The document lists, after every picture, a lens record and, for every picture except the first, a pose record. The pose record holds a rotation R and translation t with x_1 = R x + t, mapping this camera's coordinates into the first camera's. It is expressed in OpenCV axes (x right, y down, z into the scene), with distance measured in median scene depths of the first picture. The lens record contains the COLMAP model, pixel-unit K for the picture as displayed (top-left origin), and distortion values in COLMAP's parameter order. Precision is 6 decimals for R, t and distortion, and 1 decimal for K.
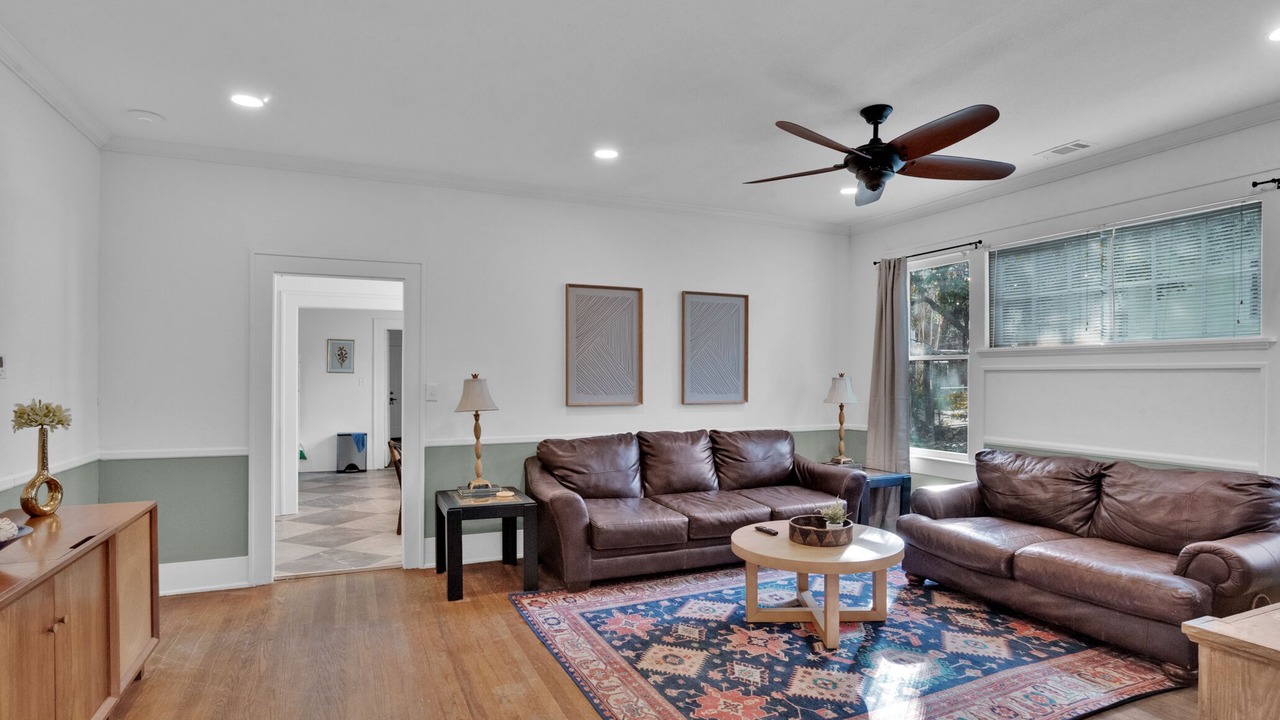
lens RADIAL K [[665.5, 0, 637.7], [0, 665.5, 364.6], [0, 0, 1]] dist [-0.047073, 0.015070]
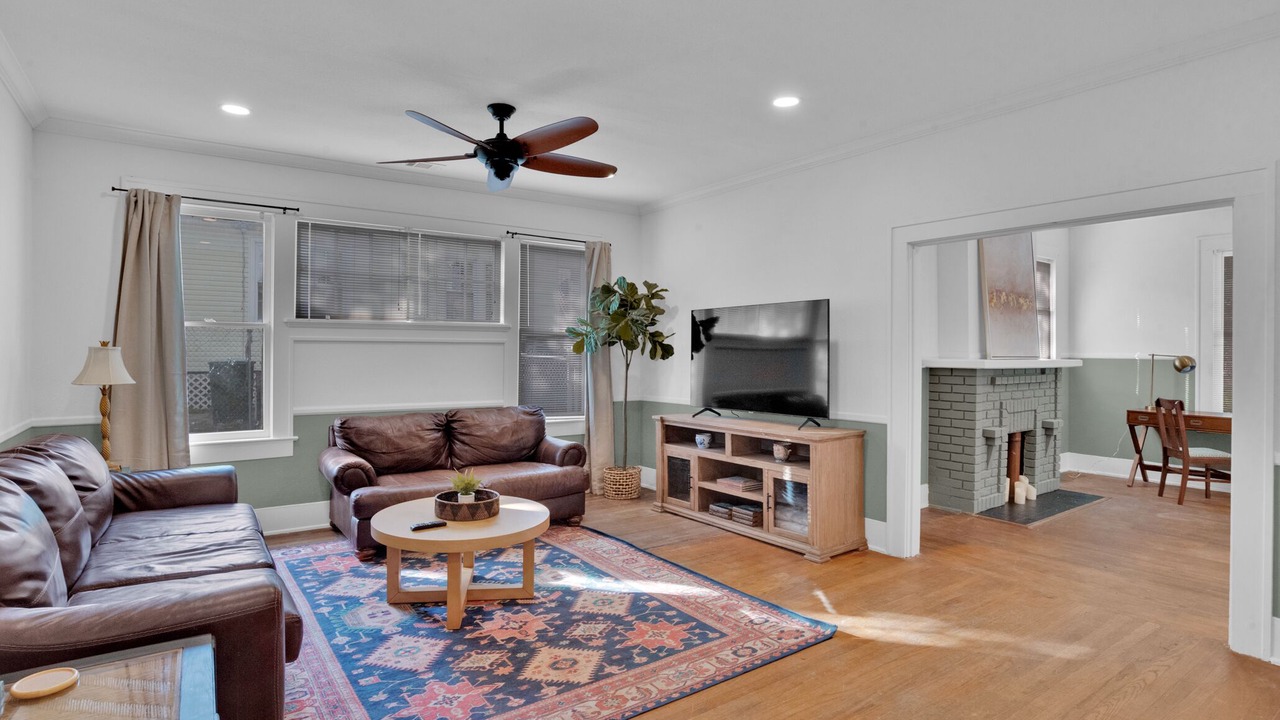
lens RADIAL K [[665.5, 0, 645.7], [0, 665.5, 358.4], [0, 0, 1]] dist [-0.047073, 0.015070]
pose [[-0.203686, -0.015946, 0.978906, -0.811639], [-0.021962, 0.999690, 0.011715, 0.019012], [-0.978790, -0.019112, -0.203973, 1.047635]]
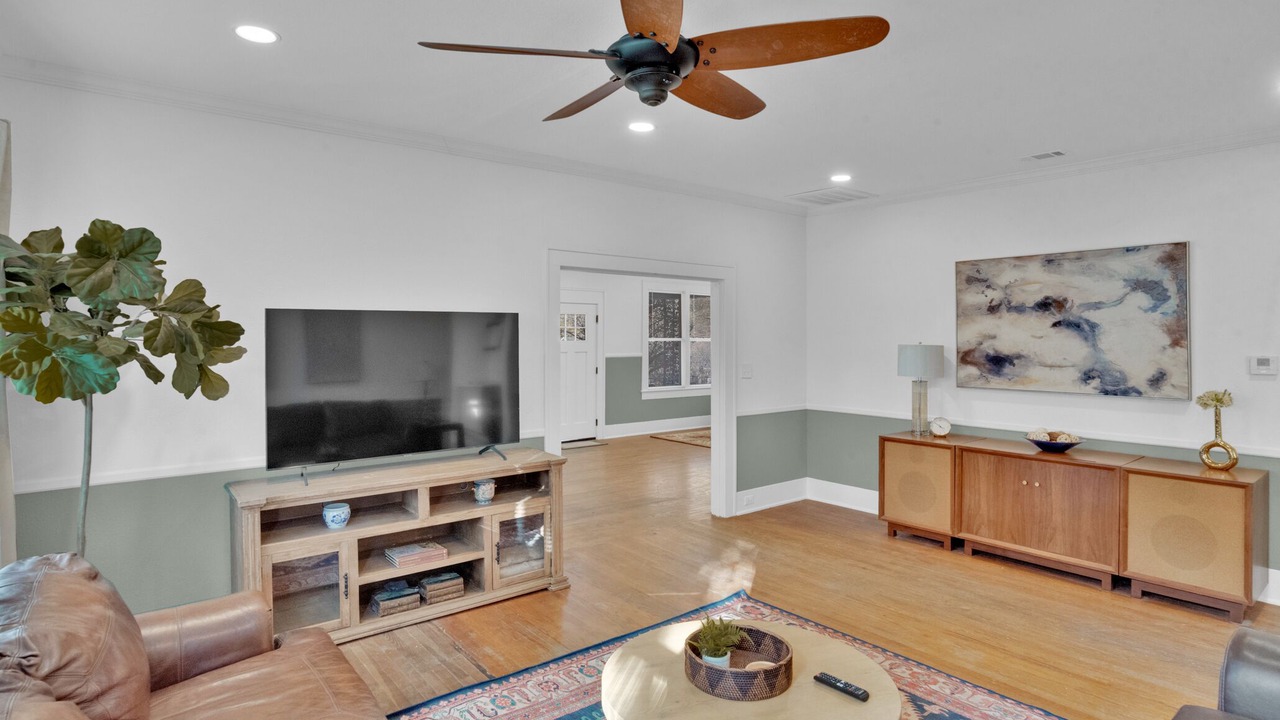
lens RADIAL K [[665.5, 0, 653.5], [0, 665.5, 351.9], [0, 0, 1]] dist [-0.047073, 0.015070]
pose [[-0.962754, -0.002871, -0.270363, 0.558567], [-0.003468, 0.999992, 0.001729, -0.023055], [0.270356, 0.002602, -0.962757, 1.697072]]
